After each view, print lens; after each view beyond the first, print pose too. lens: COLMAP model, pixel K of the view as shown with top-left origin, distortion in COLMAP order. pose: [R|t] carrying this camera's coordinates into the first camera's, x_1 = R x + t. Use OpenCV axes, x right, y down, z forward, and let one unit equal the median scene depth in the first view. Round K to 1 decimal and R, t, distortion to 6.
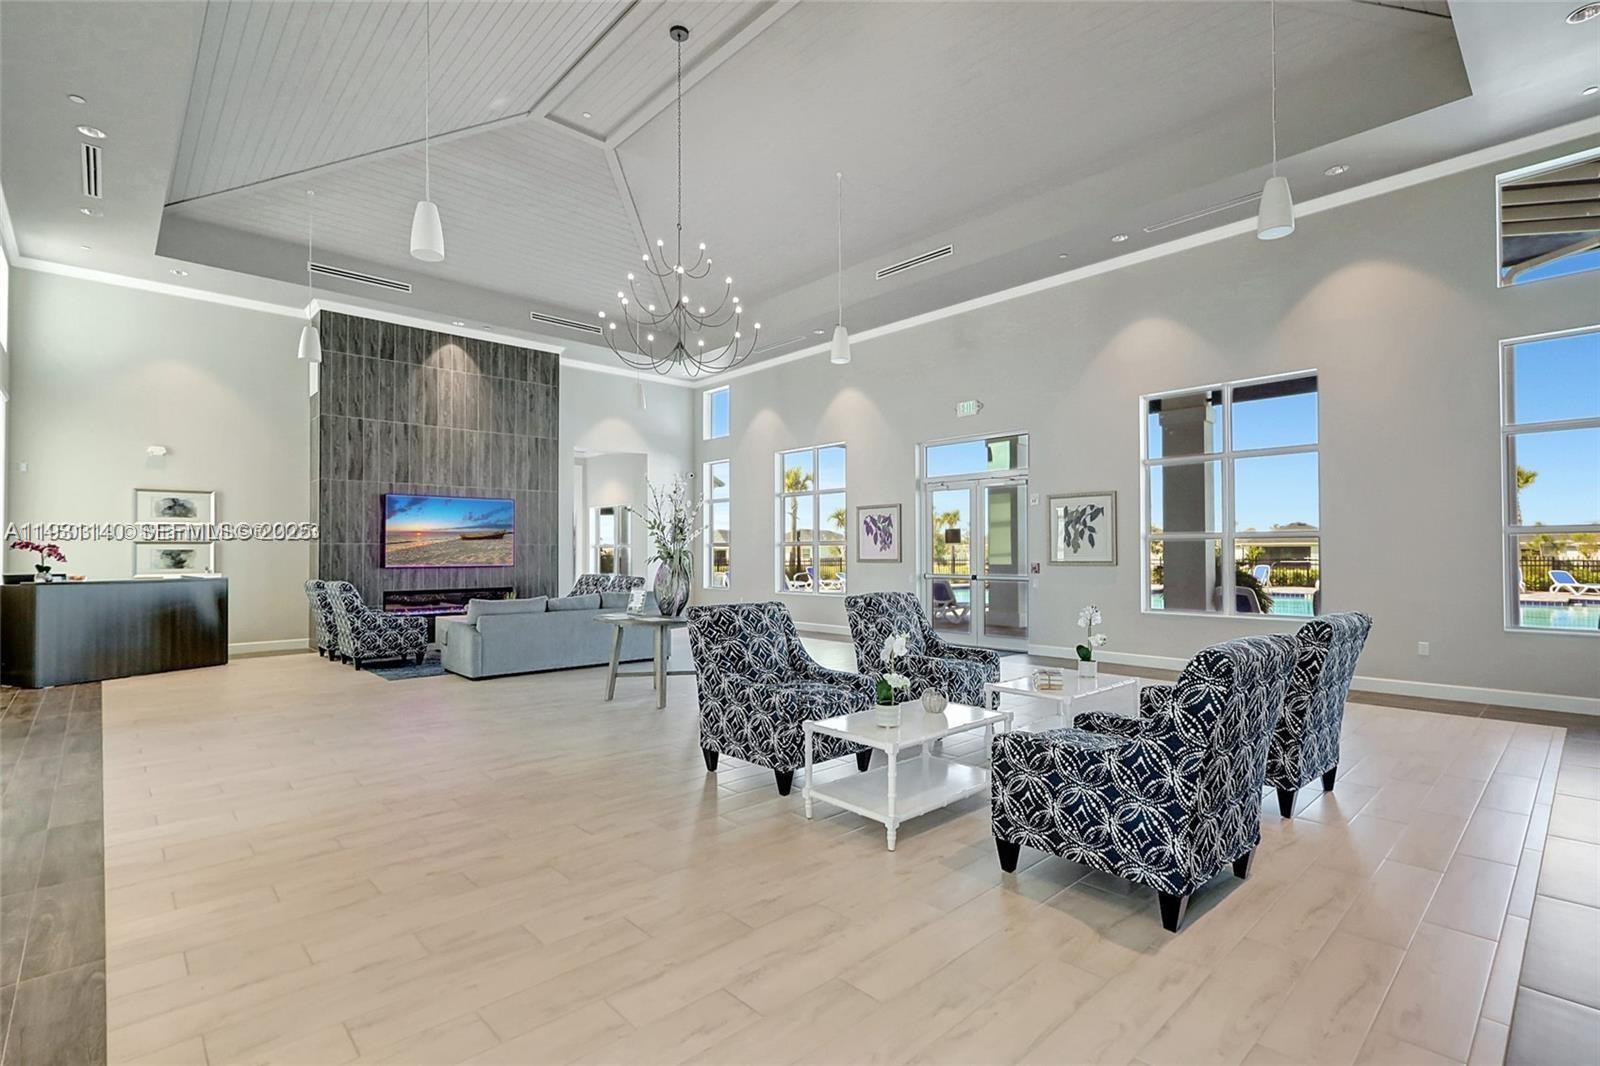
lens RADIAL K [[756.4, 0, 805.8], [0, 756.4, 541.1], [0, 0, 1]] dist [0.004064, -0.000173]
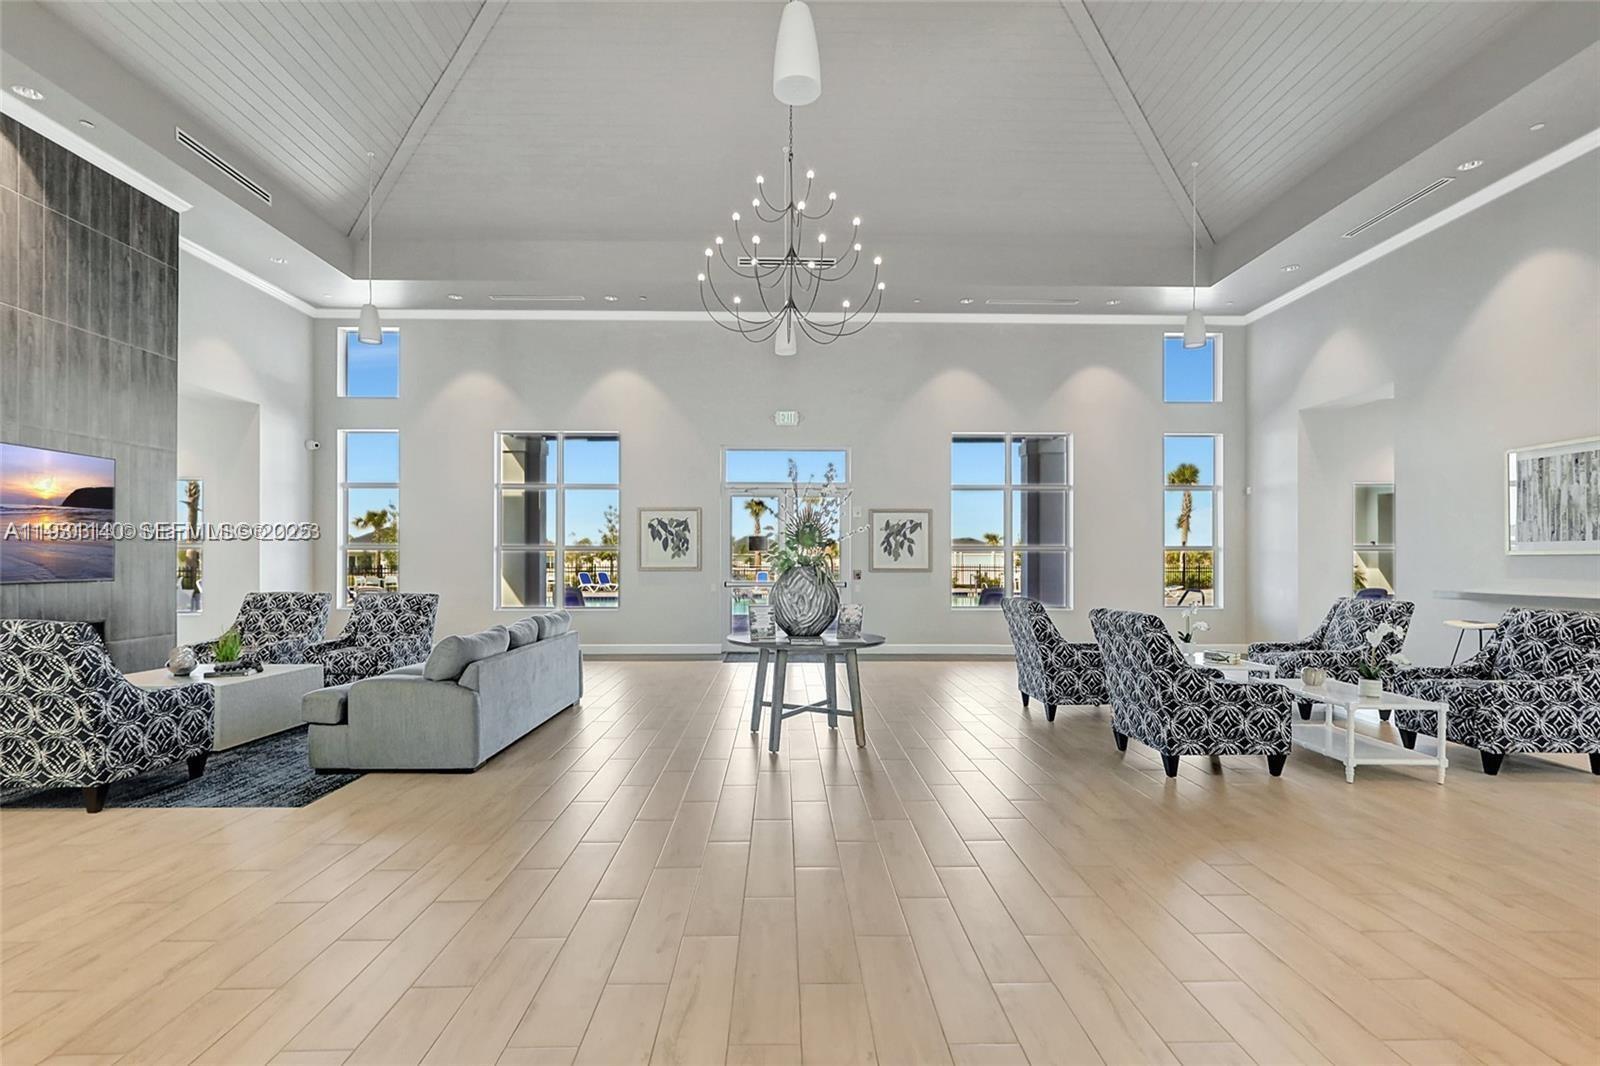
lens RADIAL K [[756.4, 0, 805.4], [0, 756.4, 556.2], [0, 0, 1]] dist [0.004064, -0.000173]
pose [[0.665688, 0.009290, 0.746172, -0.480006], [-0.016046, 0.999870, 0.001868, 0.006687], [-0.746058, -0.013217, 0.665750, 0.279410]]
